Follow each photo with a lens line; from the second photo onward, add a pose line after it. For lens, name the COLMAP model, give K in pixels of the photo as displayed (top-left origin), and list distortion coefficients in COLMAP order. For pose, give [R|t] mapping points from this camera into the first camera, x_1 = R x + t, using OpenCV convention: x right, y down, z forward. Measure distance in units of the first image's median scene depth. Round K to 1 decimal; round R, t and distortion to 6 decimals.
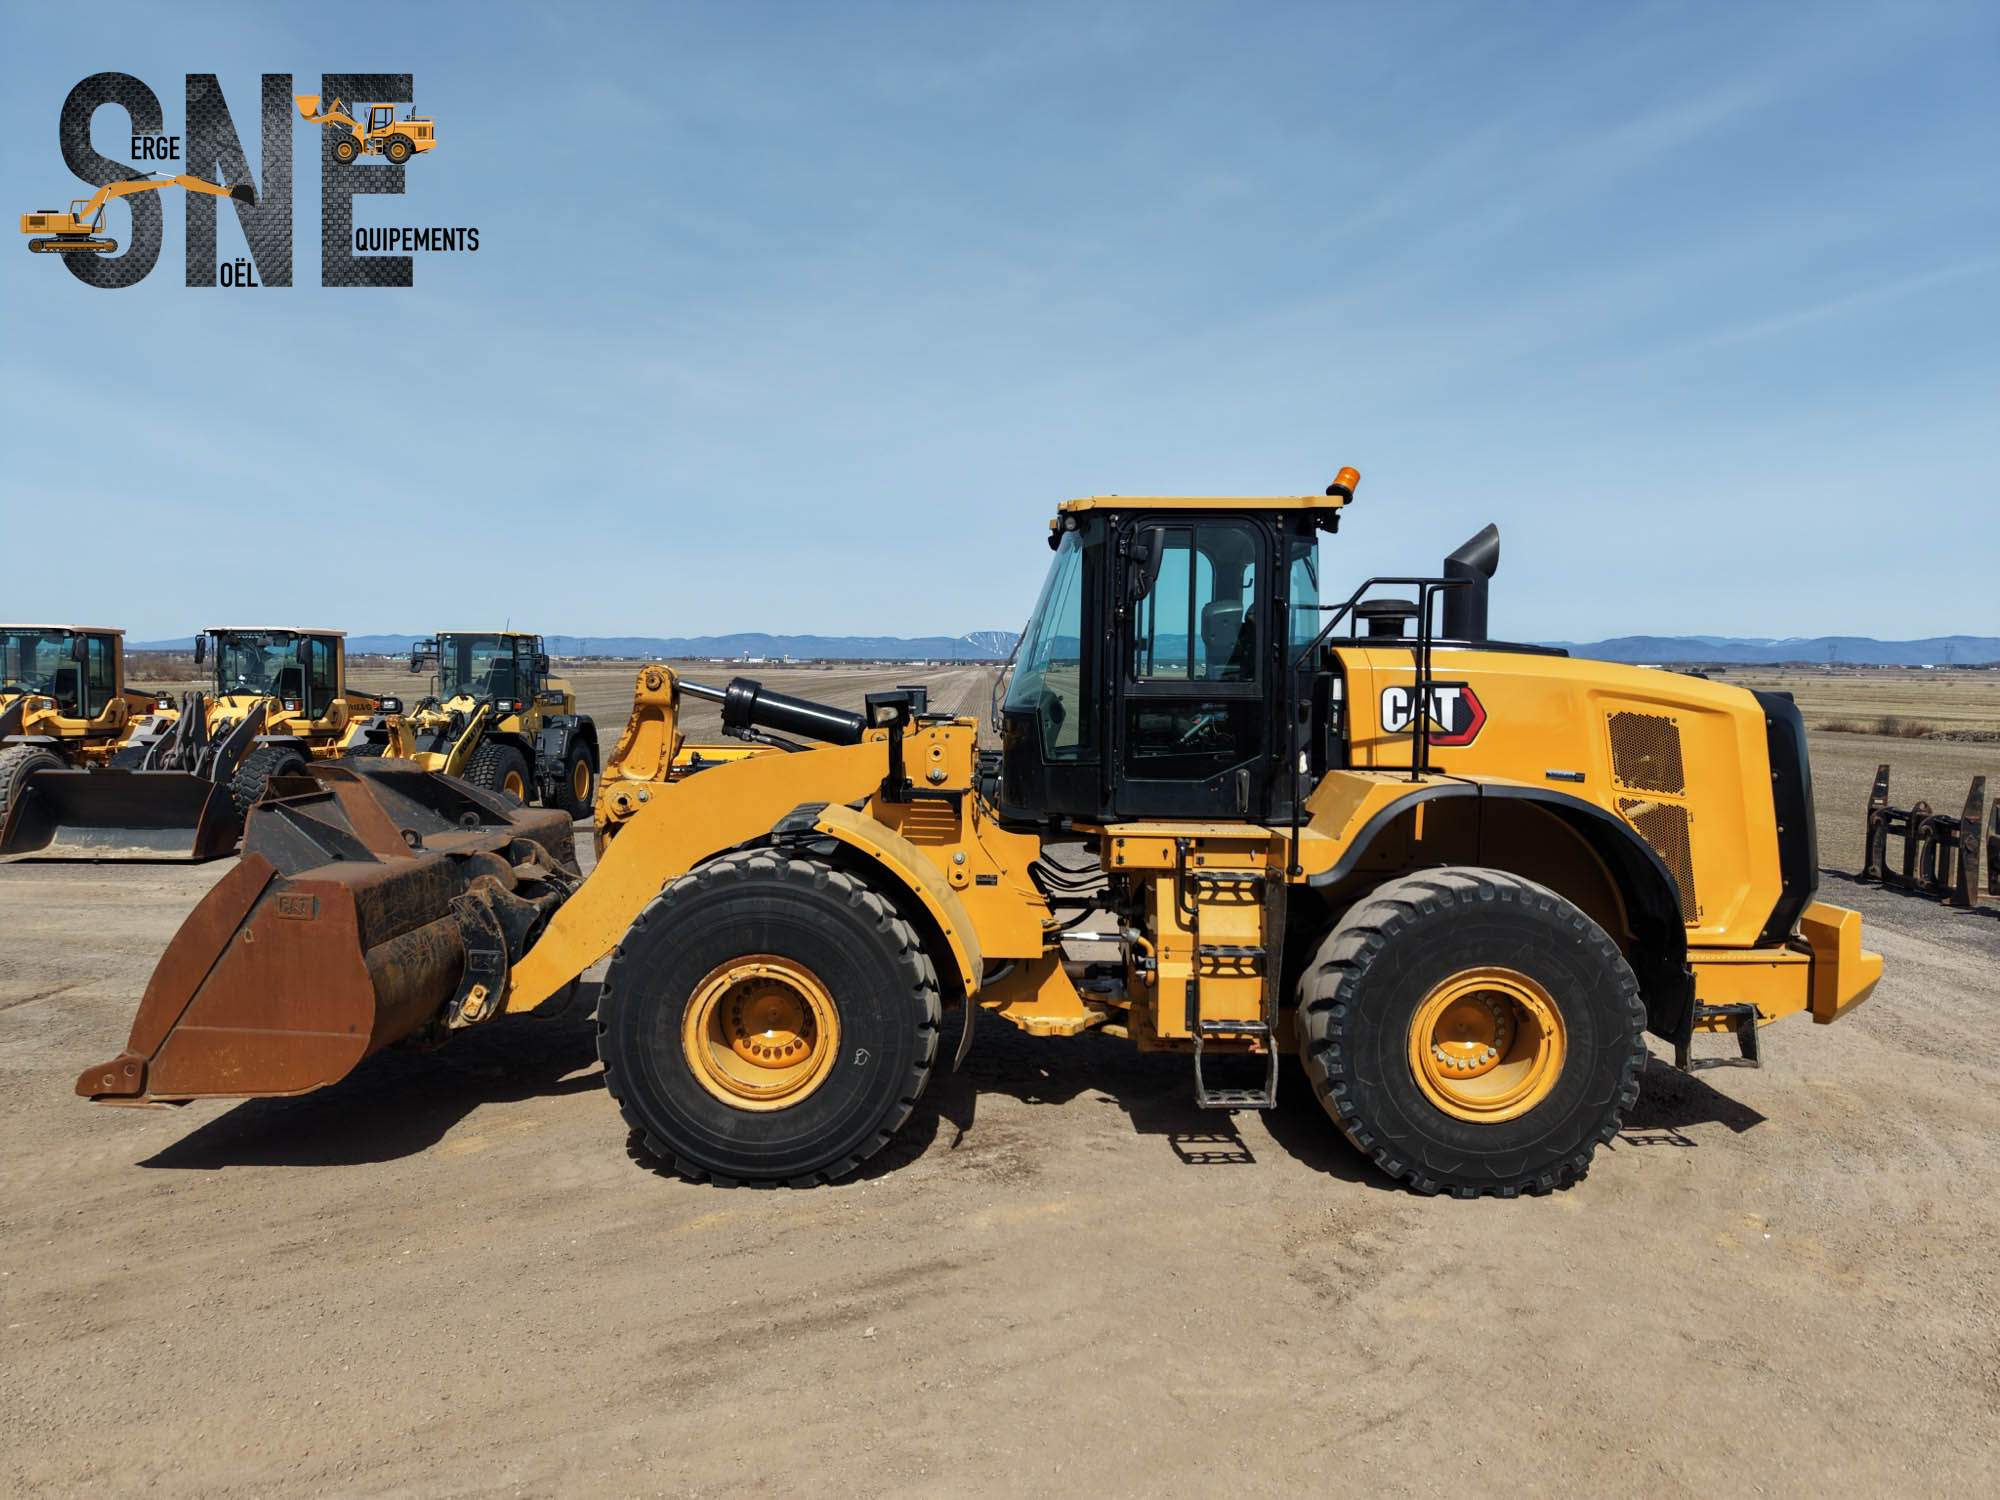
lens RADIAL K [[1339.8, 0, 1004.8], [0, 1339.8, 744.3], [0, 0, 1]] dist [0.025563, -0.026166]
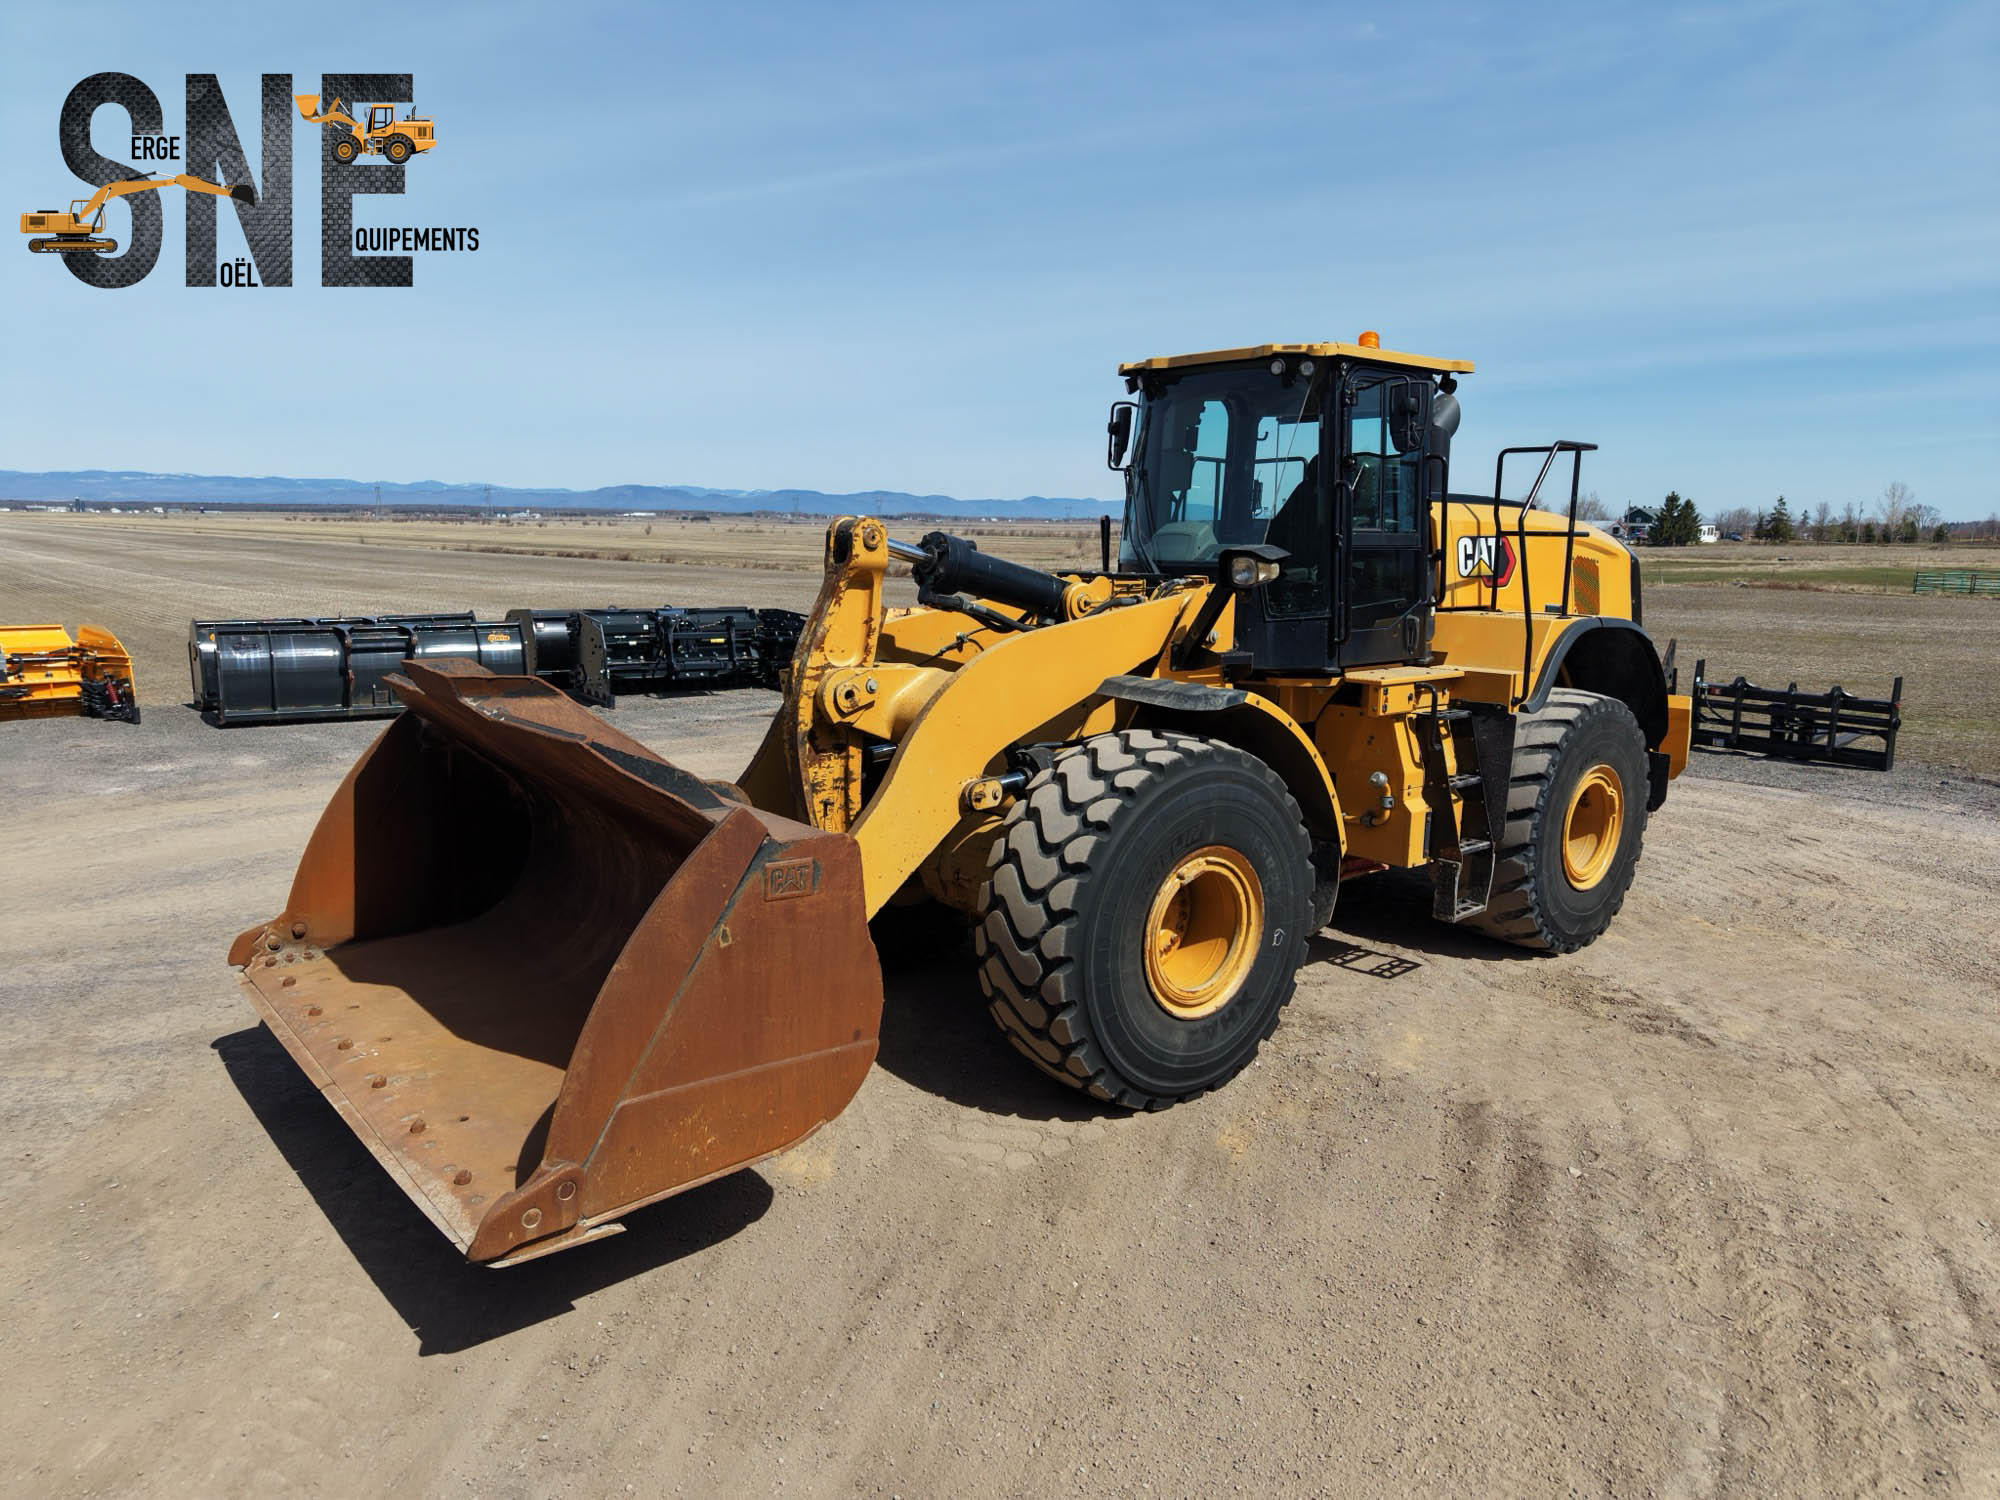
lens RADIAL K [[1339.8, 0, 1007.9], [0, 1339.8, 752.3], [0, 0, 1]] dist [0.025563, -0.026166]
pose [[0.756837, -0.110203, 0.644246, -0.833476], [0.033891, 0.990974, 0.129699, -0.024695], [-0.652724, -0.076326, 0.753741, 0.412577]]
